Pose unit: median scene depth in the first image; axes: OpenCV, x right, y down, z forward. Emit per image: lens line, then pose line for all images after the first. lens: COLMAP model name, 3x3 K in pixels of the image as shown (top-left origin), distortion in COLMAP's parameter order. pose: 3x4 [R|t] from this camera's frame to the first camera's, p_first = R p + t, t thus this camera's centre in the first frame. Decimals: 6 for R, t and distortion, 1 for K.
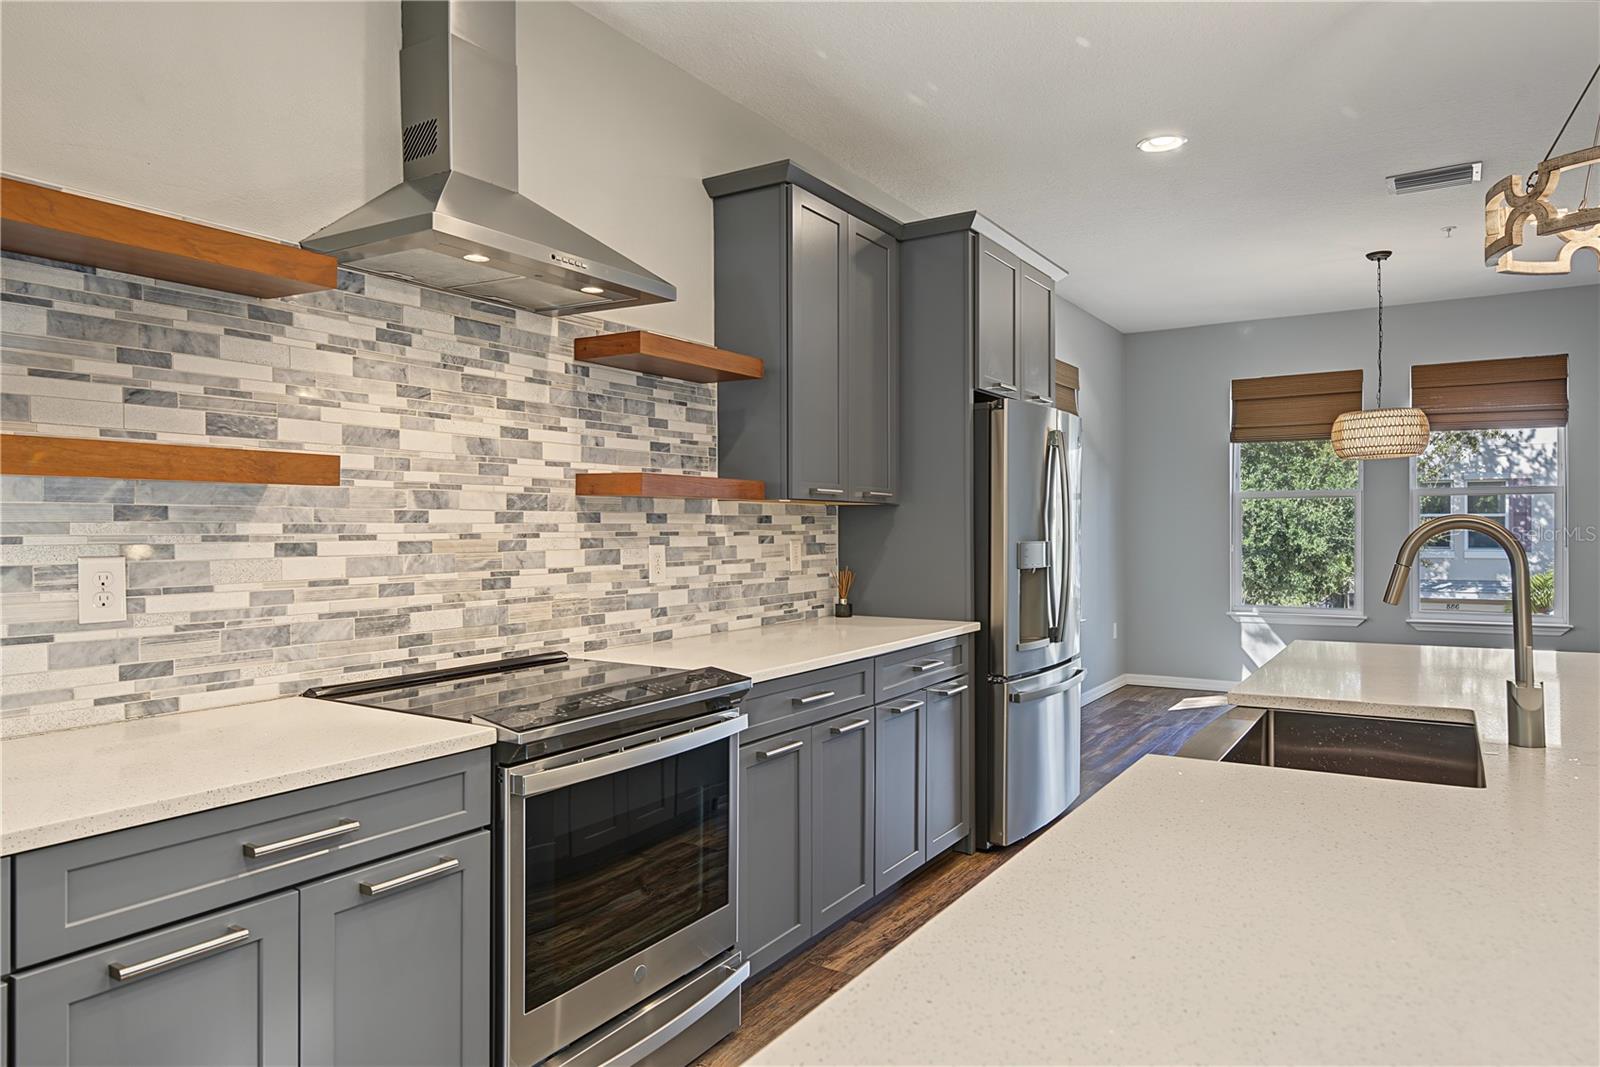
lens RADIAL K [[995.5, 0, 771.4], [0, 995.5, 537.8], [0, 0, 1]] dist [-0.003703, 0.000521]
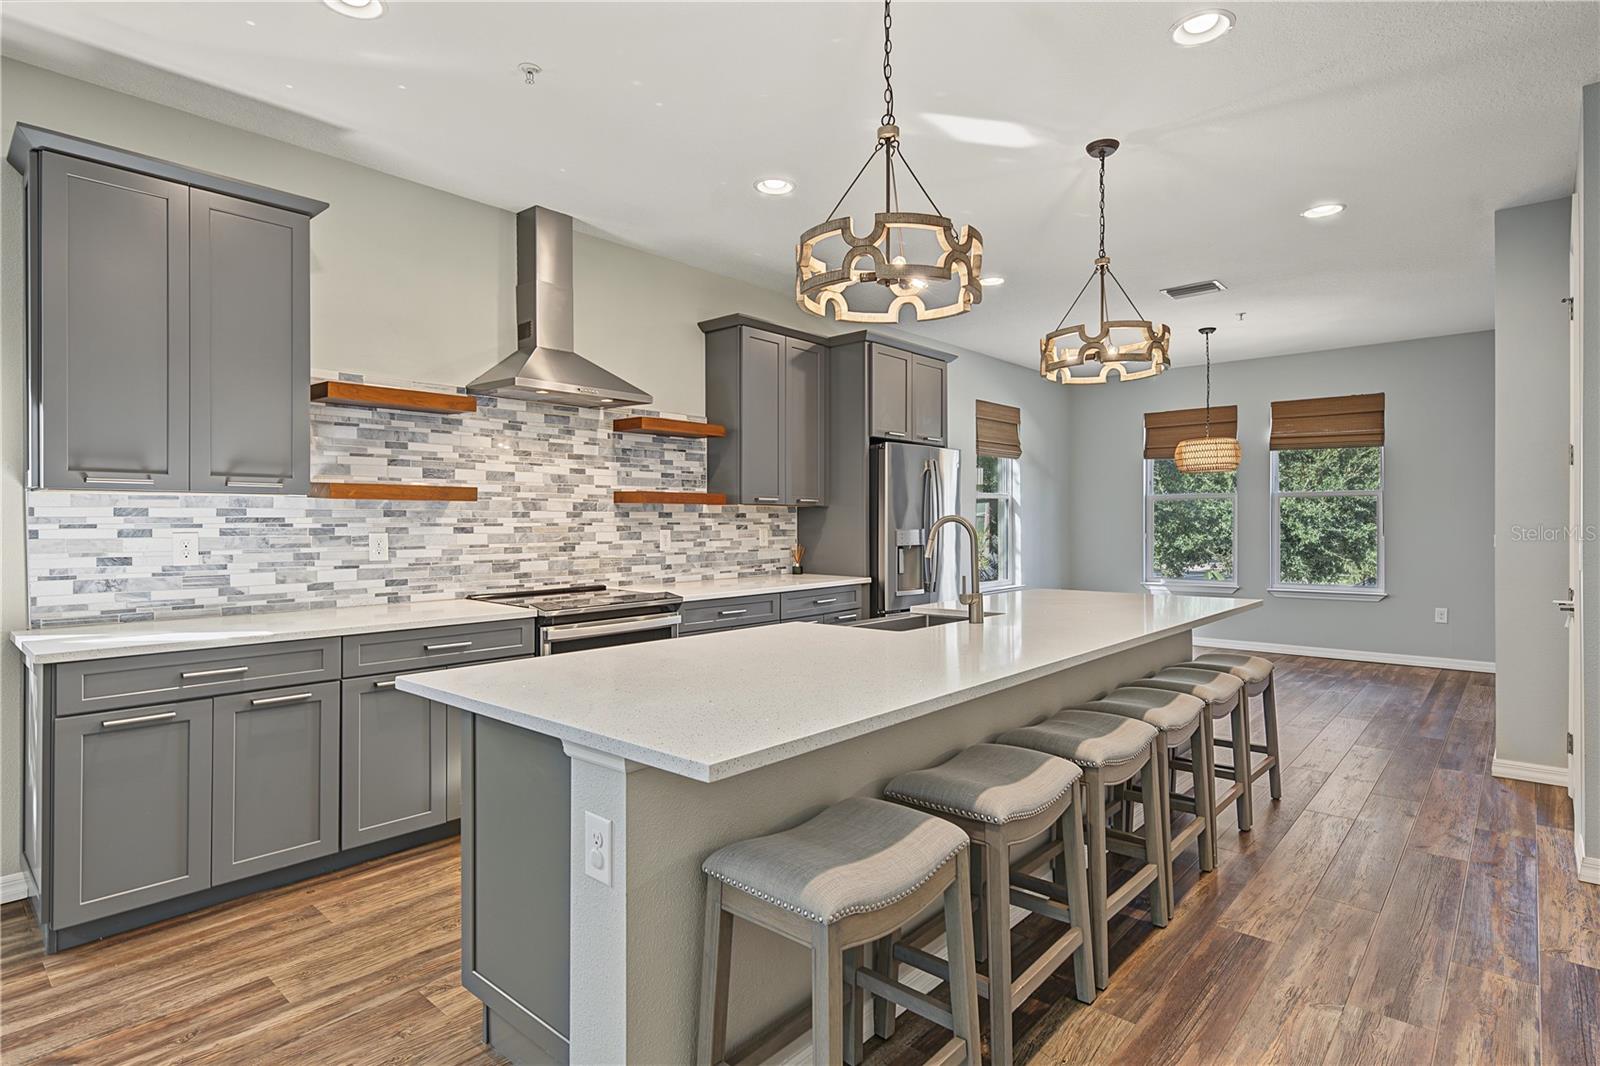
lens RADIAL K [[814.5, 0, 781.2], [0, 814.5, 527.4], [0, 0, 1]] dist [0.002657, -0.000656]
pose [[0.988315, 0.003000, -0.152395, 0.377932], [-0.003170, 0.999995, -0.000875, 0.004286], [0.152392, 0.001348, 0.988319, -0.510733]]
